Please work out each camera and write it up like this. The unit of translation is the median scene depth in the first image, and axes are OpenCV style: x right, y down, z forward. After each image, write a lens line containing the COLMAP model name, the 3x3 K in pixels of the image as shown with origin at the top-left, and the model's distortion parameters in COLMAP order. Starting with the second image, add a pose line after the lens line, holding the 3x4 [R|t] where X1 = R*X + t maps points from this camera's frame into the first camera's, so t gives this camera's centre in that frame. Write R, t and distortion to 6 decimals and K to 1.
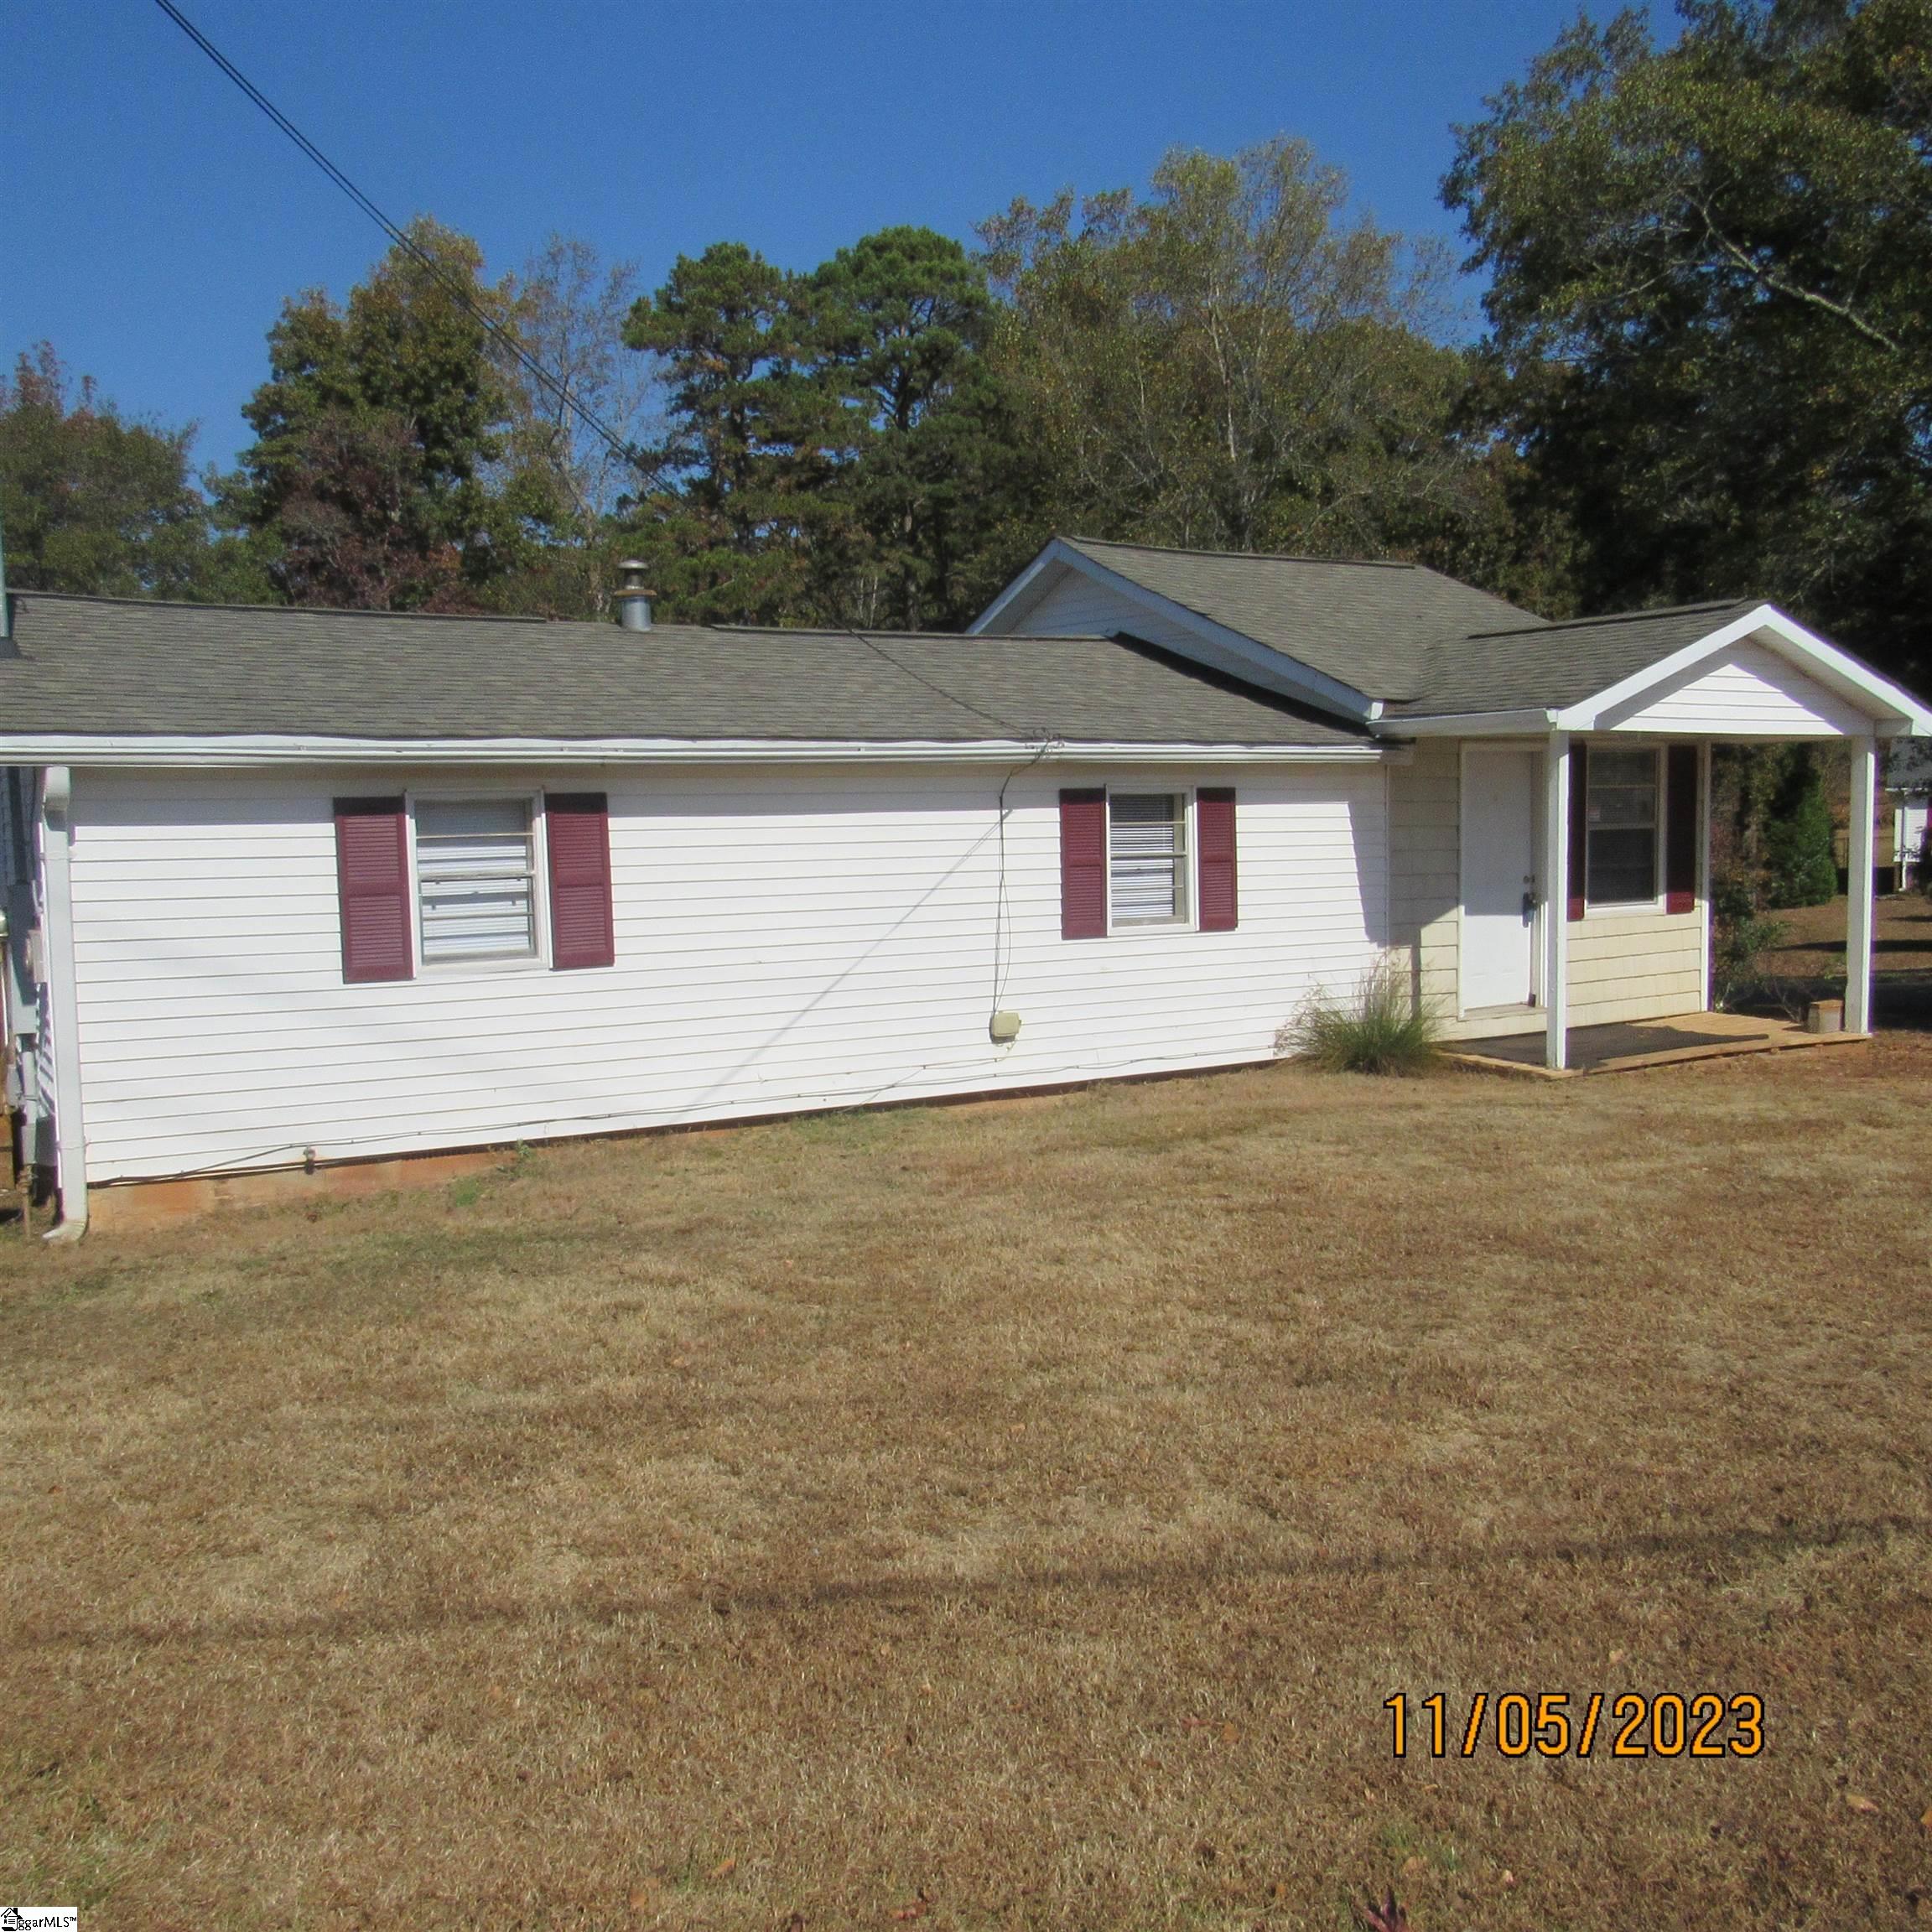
lens RADIAL K [[1879.8, 0, 966.7], [0, 1879.8, 996.4], [0, 0, 1]] dist [-0.025081, 0.021286]
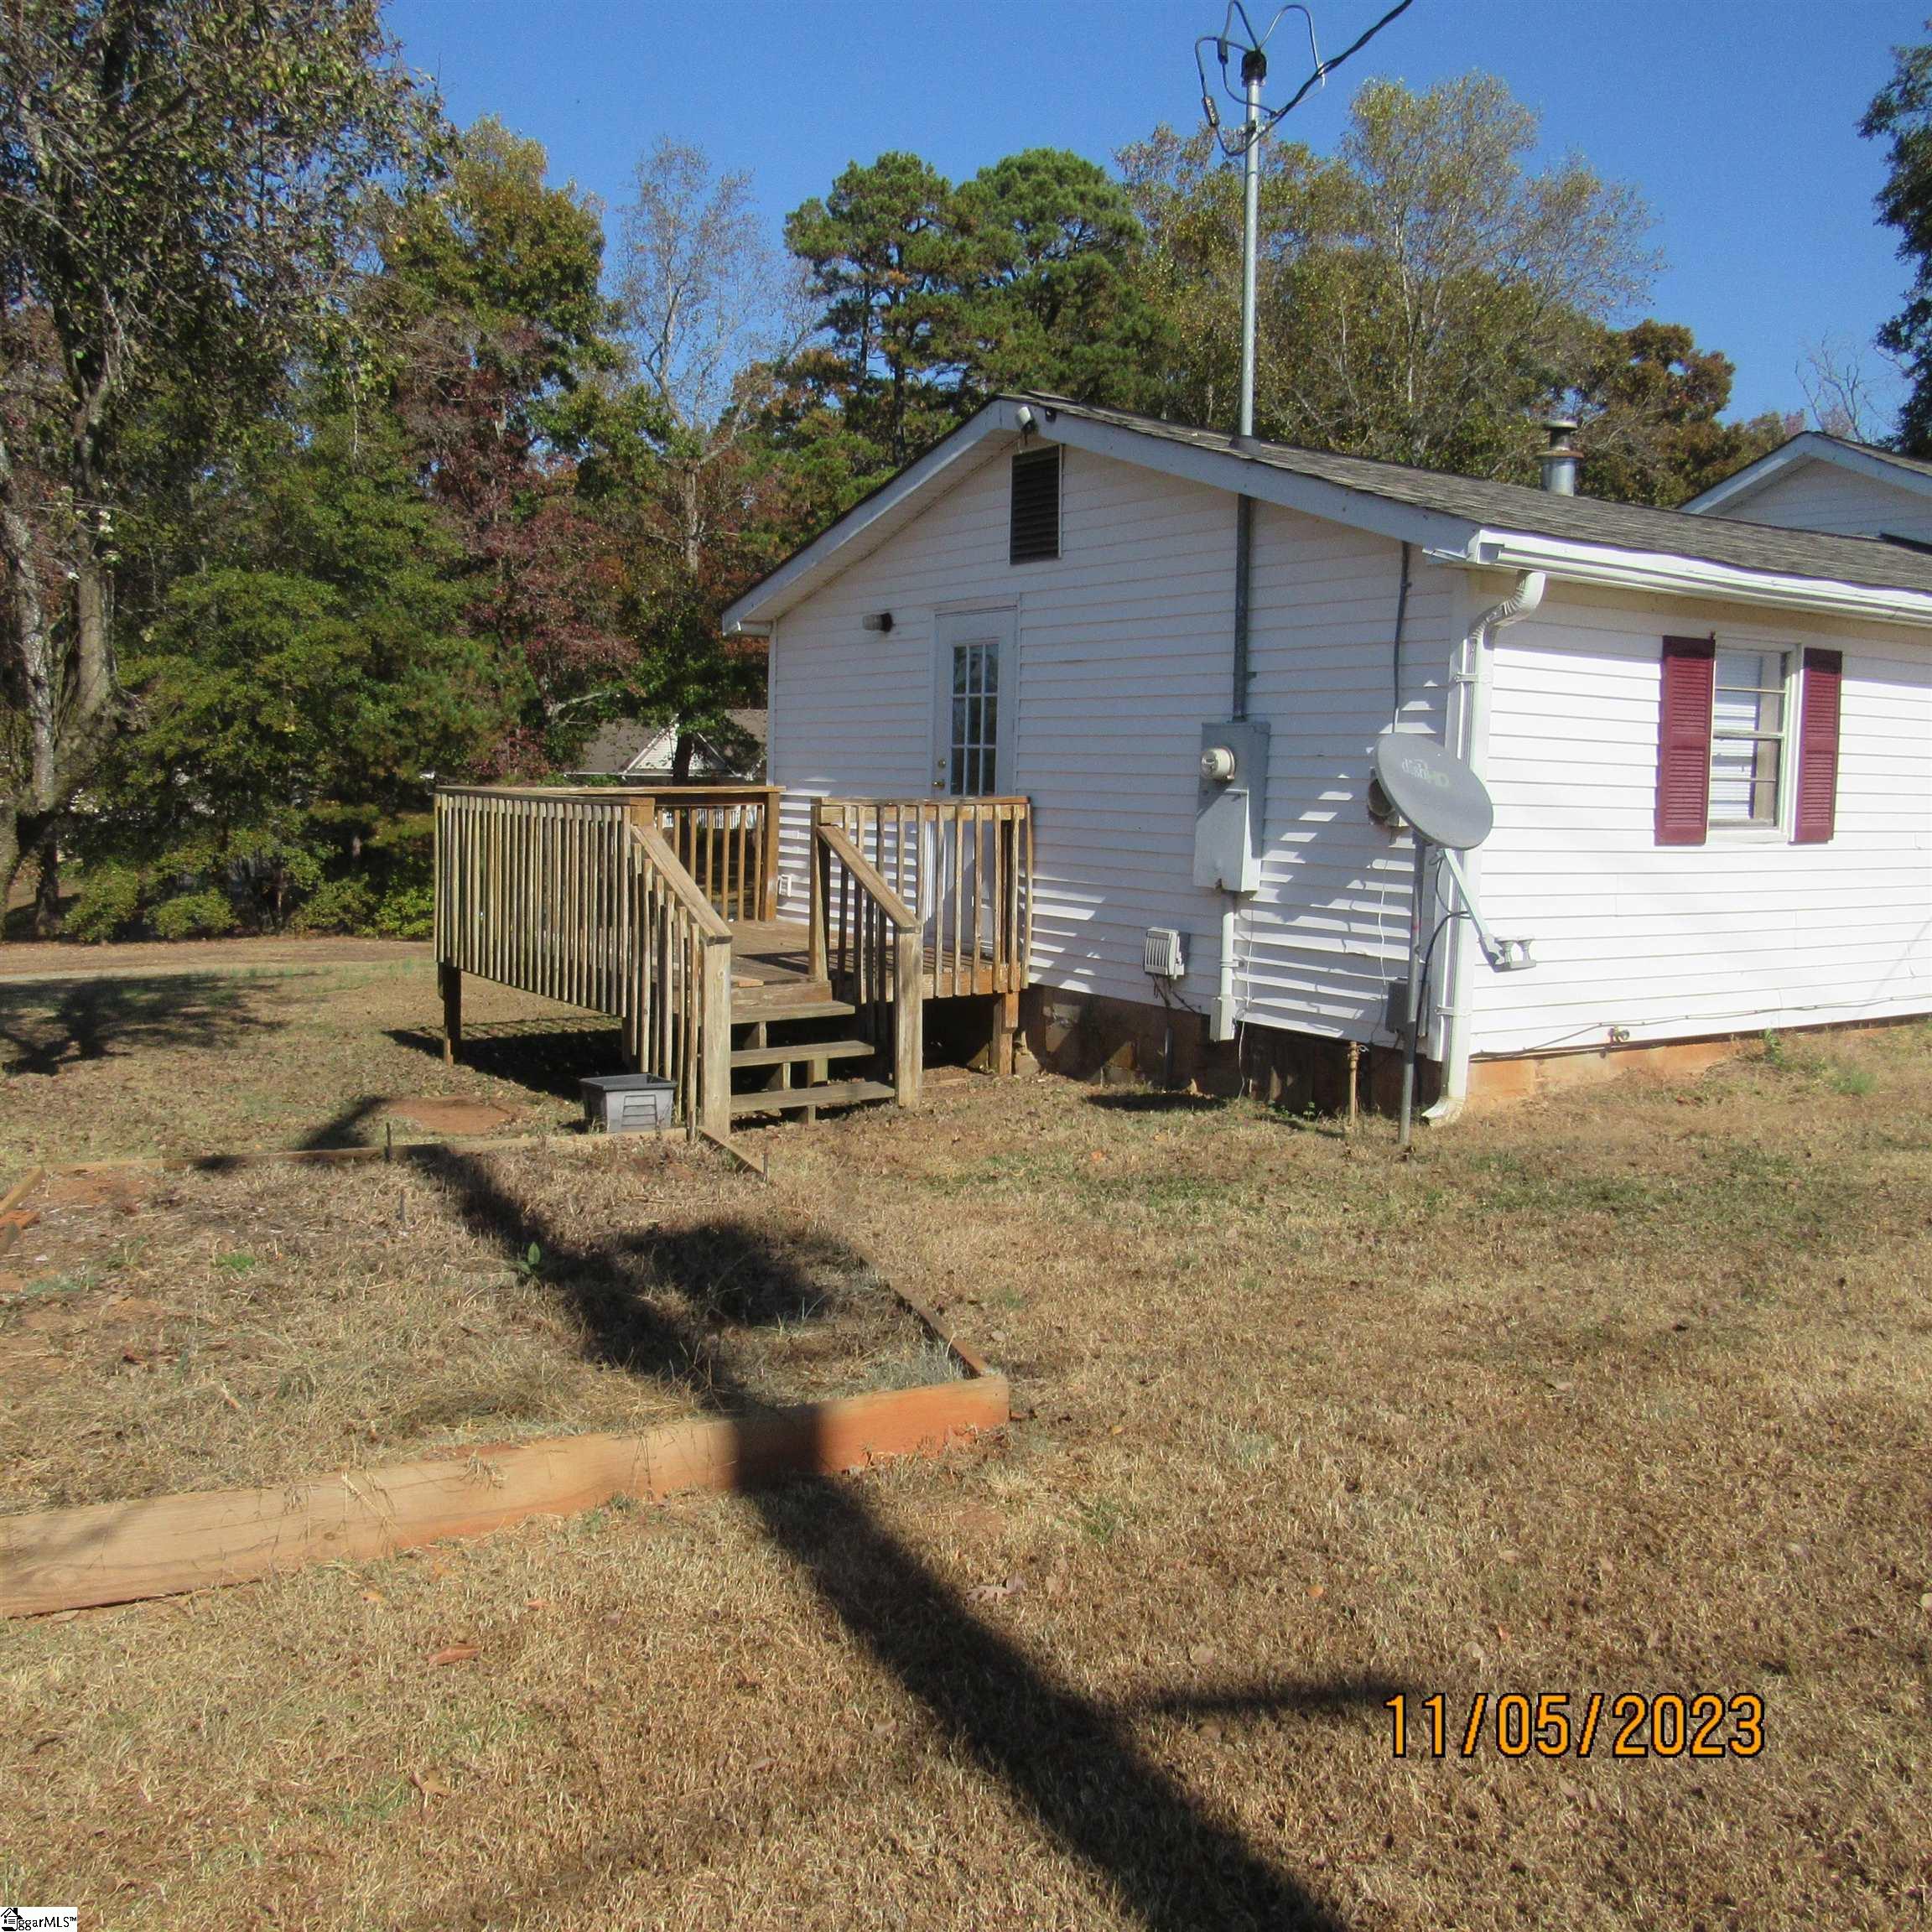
lens RADIAL K [[1879.8, 0, 966.7], [0, 1879.8, 996.4], [0, 0, 1]] dist [-0.025081, 0.021286]
pose [[0.998464, 0.033902, 0.043811, -0.166495], [-0.034956, 0.999112, 0.023509, 0.013203], [-0.042975, -0.025004, 0.998763, 0.028818]]
